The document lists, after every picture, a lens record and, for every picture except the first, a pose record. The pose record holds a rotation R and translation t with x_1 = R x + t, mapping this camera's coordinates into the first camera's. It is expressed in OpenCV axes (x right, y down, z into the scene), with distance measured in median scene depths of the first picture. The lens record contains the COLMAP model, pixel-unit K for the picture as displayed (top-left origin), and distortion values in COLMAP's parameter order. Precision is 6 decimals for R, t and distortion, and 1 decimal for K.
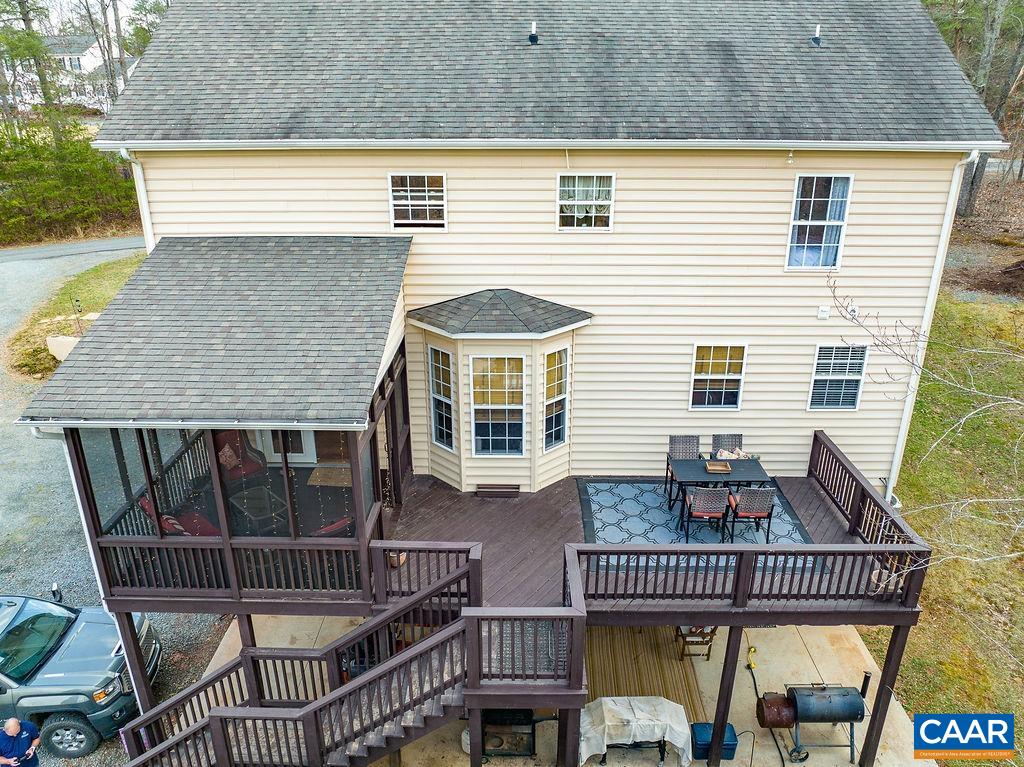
lens RADIAL K [[724.5, 0, 514.6], [0, 724.5, 384.7], [0, 0, 1]] dist [-0.064379, 0.037328]
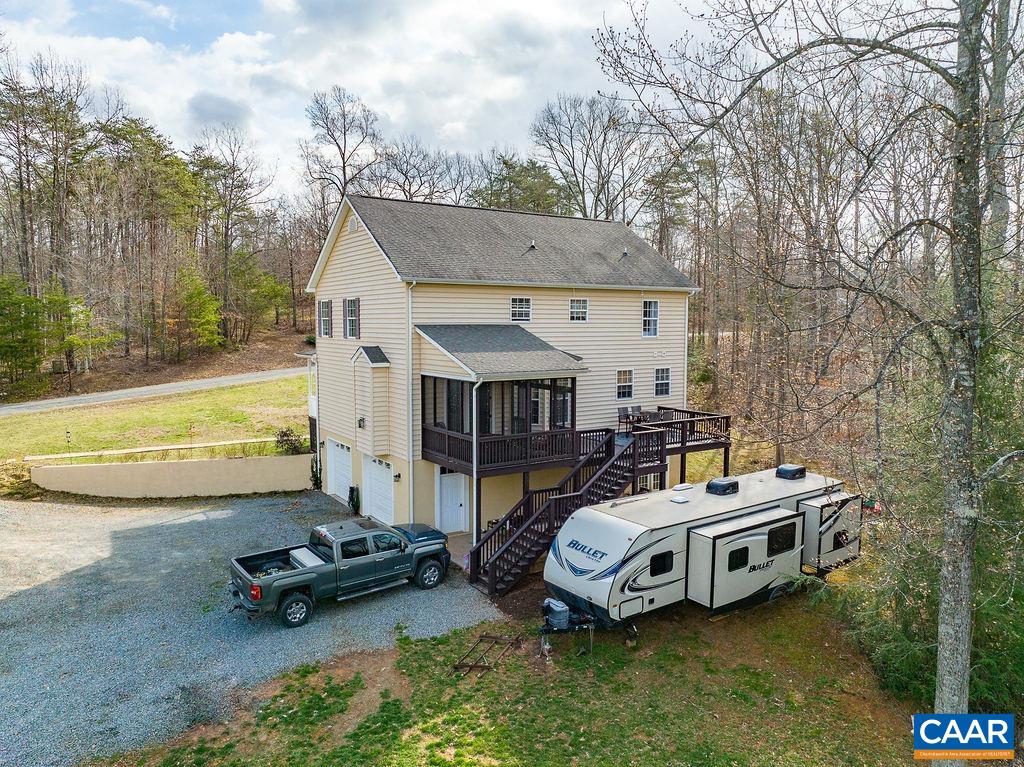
lens RADIAL K [[724.5, 0, 515.0], [0, 724.5, 384.0], [0, 0, 1]] dist [-0.064379, 0.037328]
pose [[0.829211, -0.047003, 0.556955, -1.450283], [0.204331, 0.952978, -0.223790, 0.484220], [-0.520247, 0.299373, 0.799824, -0.758552]]
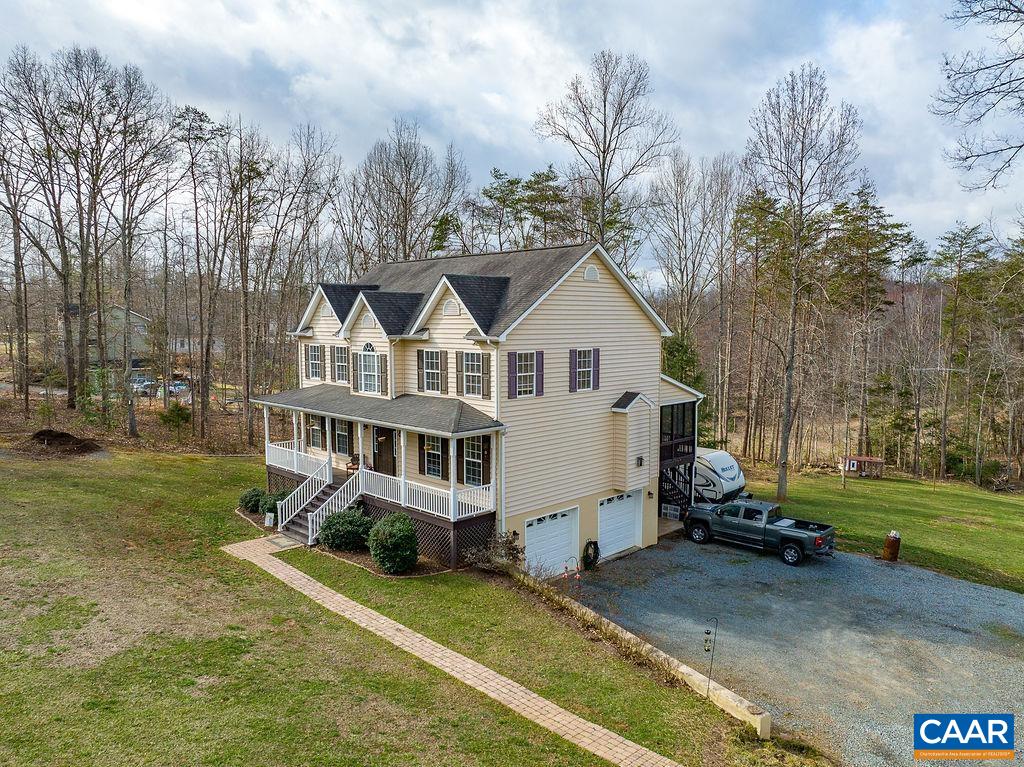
lens RADIAL K [[724.5, 0, 512.3], [0, 724.5, 380.6], [0, 0, 1]] dist [-0.064379, 0.037328]
pose [[-0.716340, -0.057714, 0.695360, -2.003391], [0.257240, 0.904530, 0.340077, -1.225454], [-0.648601, 0.422485, -0.633105, 3.096545]]
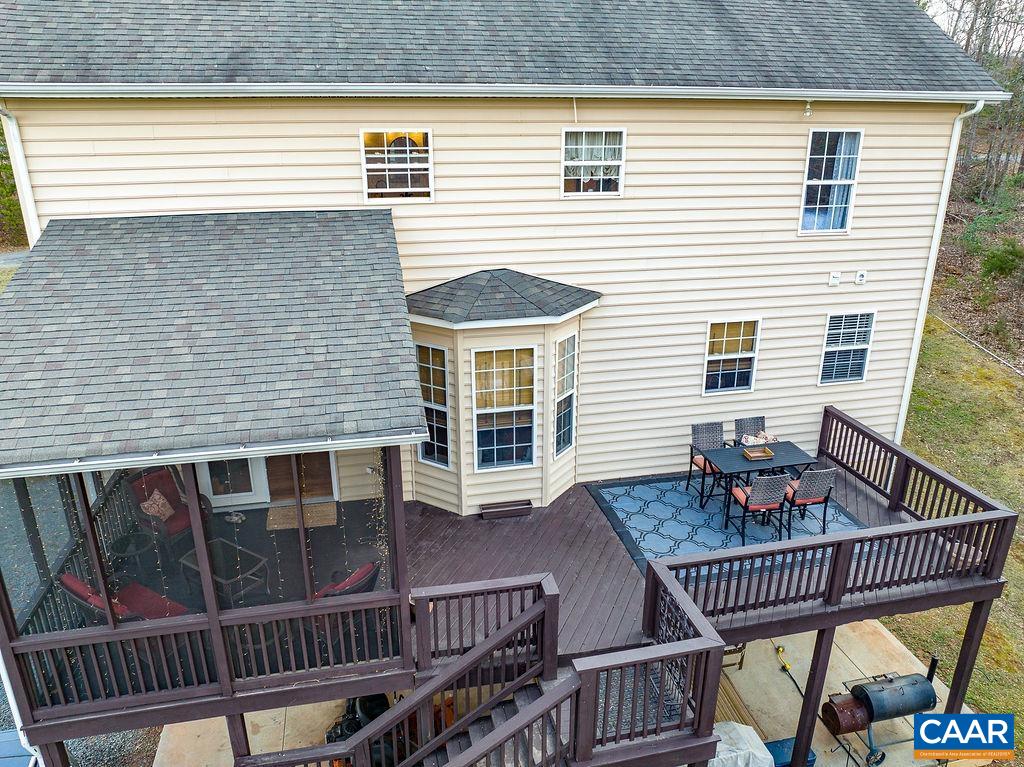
lens RADIAL K [[724.5, 0, 514.6], [0, 724.5, 384.6], [0, 0, 1]] dist [-0.064379, 0.037328]
pose [[0.973222, -0.079793, 0.215573, -0.202018], [0.085282, 0.996224, -0.016266, 0.017969], [-0.213462, 0.034215, 0.976352, 0.187922]]
